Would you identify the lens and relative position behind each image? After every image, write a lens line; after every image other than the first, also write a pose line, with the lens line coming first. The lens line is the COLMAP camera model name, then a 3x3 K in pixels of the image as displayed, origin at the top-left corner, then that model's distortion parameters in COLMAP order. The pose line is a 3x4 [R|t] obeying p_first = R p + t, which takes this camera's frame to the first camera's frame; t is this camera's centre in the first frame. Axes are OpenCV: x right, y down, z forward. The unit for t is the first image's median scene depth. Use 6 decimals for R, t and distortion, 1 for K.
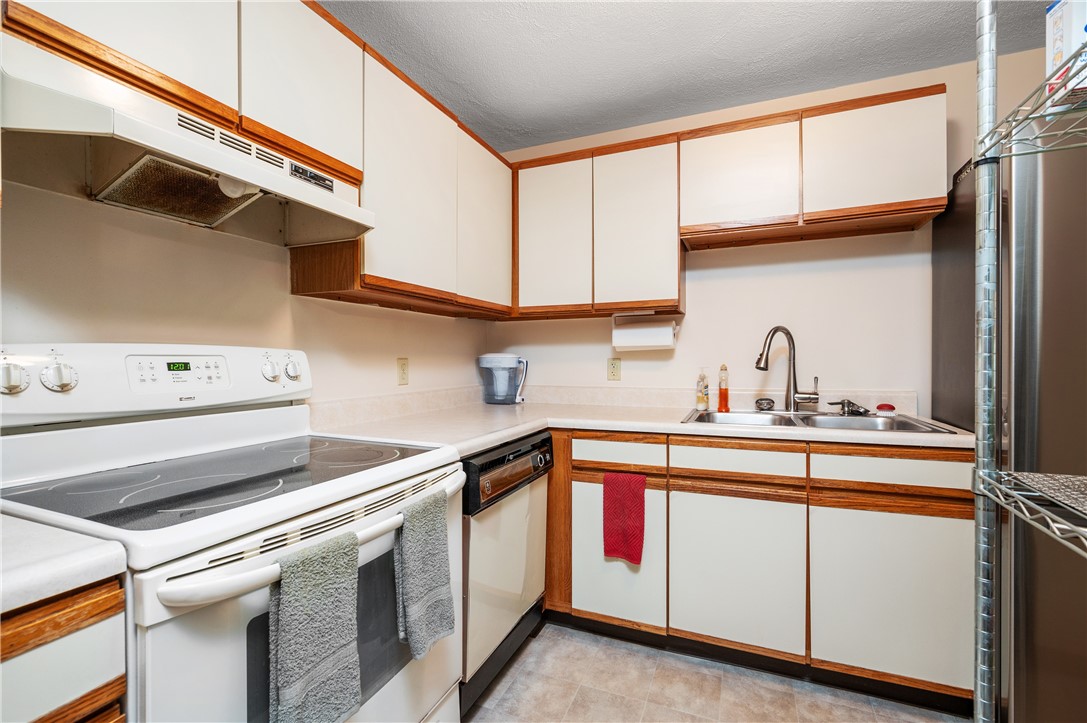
lens RADIAL K [[490.6, 0, 532.1], [0, 490.6, 363.2], [0, 0, 1]] dist [0.001545, 0.000657]
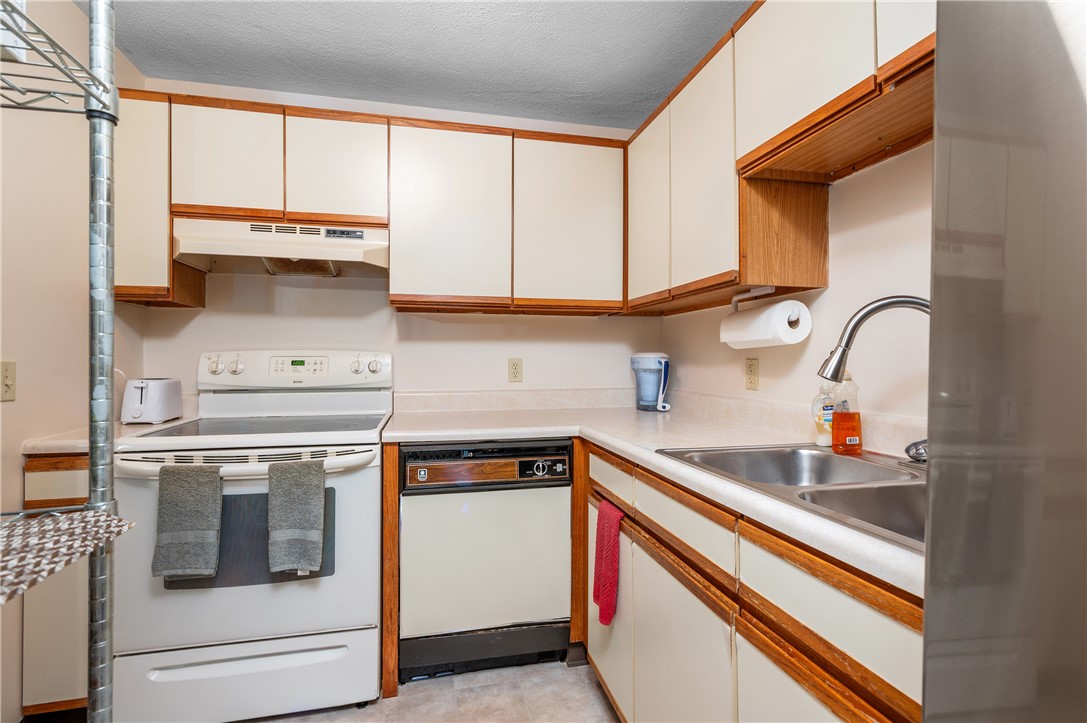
lens RADIAL K [[490.6, 0, 532.3], [0, 490.6, 358.0], [0, 0, 1]] dist [0.001545, 0.000657]
pose [[0.575931, 0.002433, -0.817494, 0.762953], [-0.009636, 0.999946, -0.003812, -0.007628], [0.817441, 0.010073, 0.575924, 0.447622]]
